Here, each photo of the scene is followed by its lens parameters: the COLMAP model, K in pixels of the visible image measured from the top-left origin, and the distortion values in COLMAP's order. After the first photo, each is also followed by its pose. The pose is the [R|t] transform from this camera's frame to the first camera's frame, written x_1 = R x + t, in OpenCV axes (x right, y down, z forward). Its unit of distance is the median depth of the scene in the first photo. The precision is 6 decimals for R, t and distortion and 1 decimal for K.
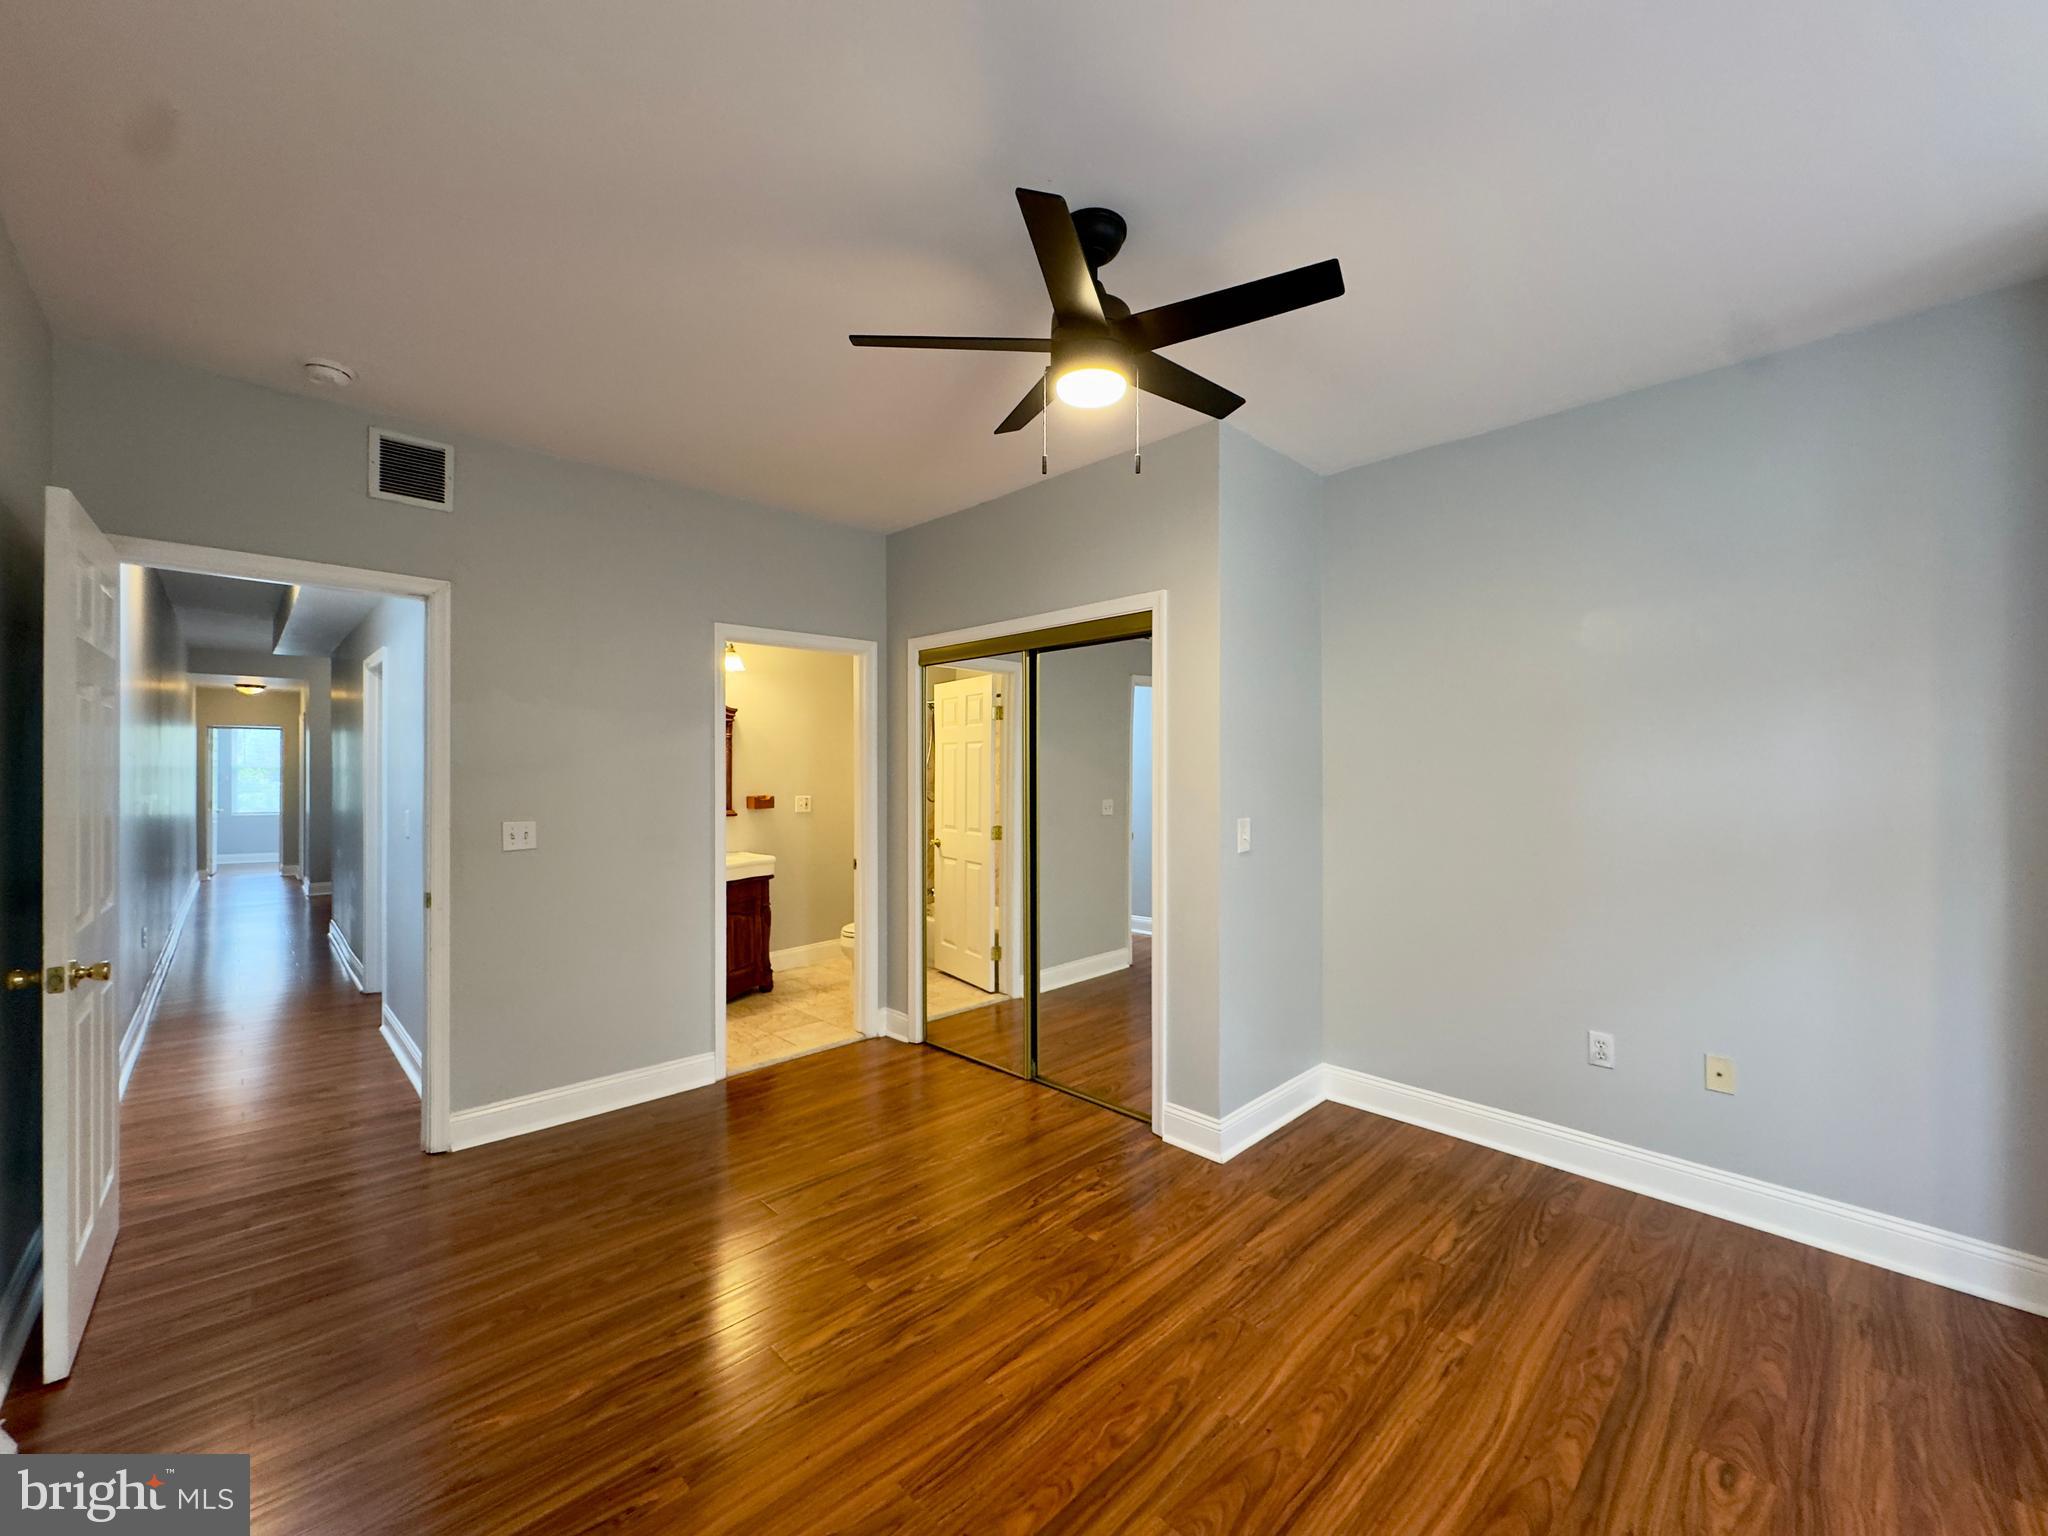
lens RADIAL K [[822.2, 0, 1021.9], [0, 822.2, 765.2], [0, 0, 1]] dist [0.002233, -0.000282]
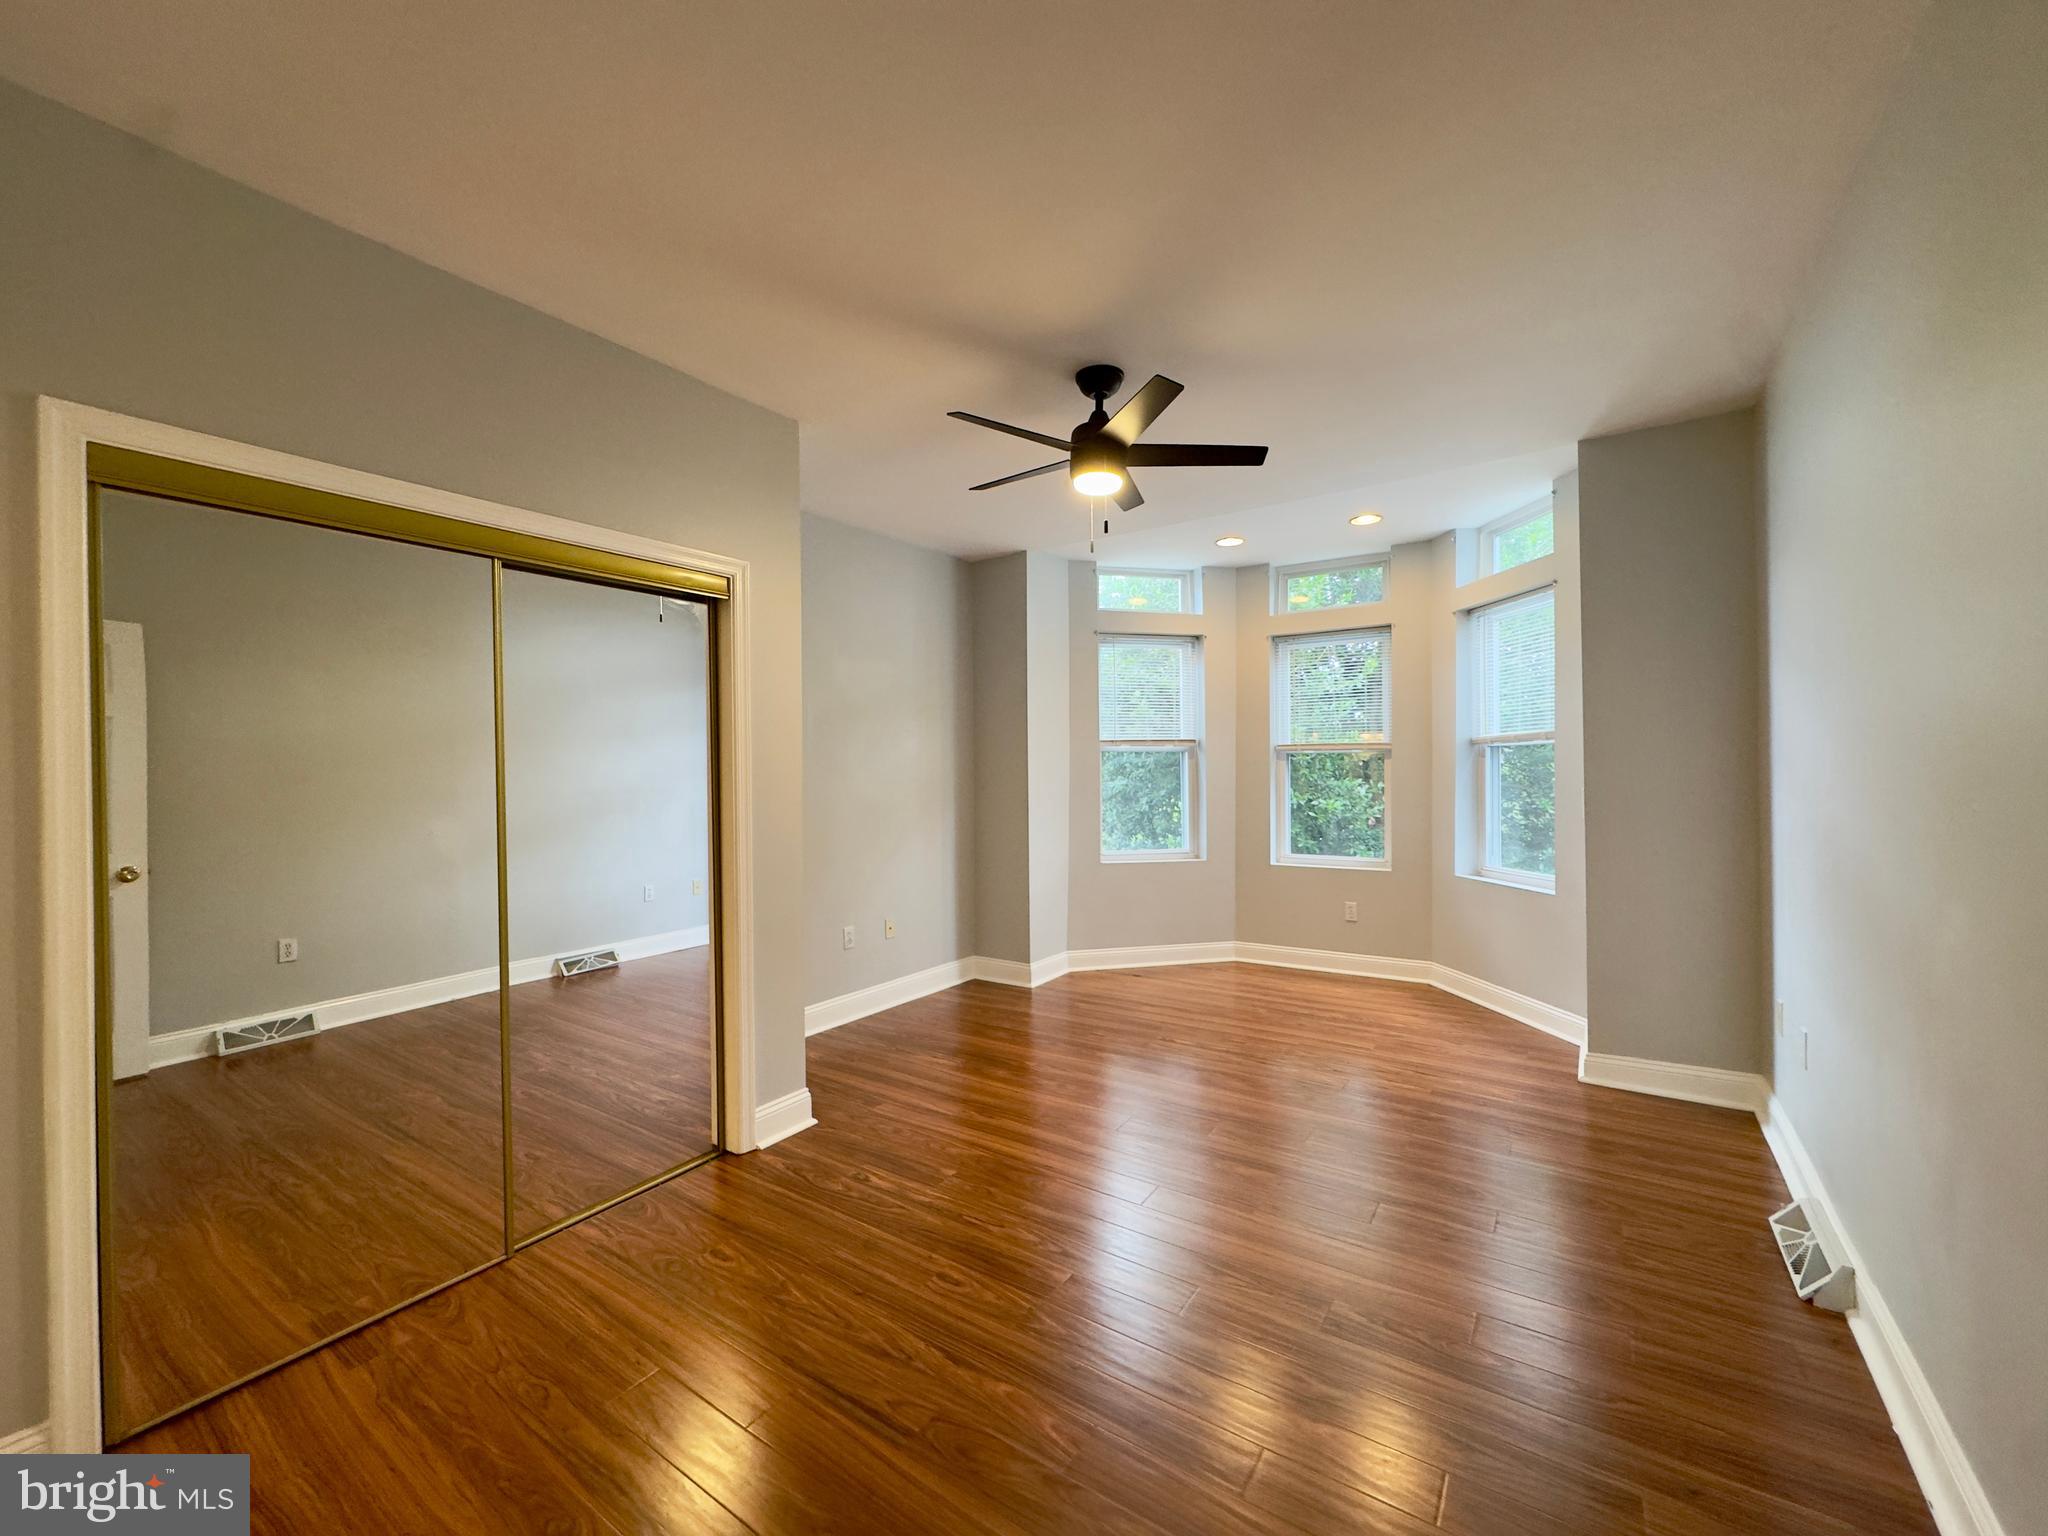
lens RADIAL K [[822.2, 0, 1022.8], [0, 822.2, 764.1], [0, 0, 1]] dist [0.002233, -0.000282]
pose [[-0.200641, 0.005222, 0.979651, -0.907791], [0.004628, 0.999980, -0.004383, 0.024601], [-0.979654, 0.003655, -0.200661, 1.000188]]
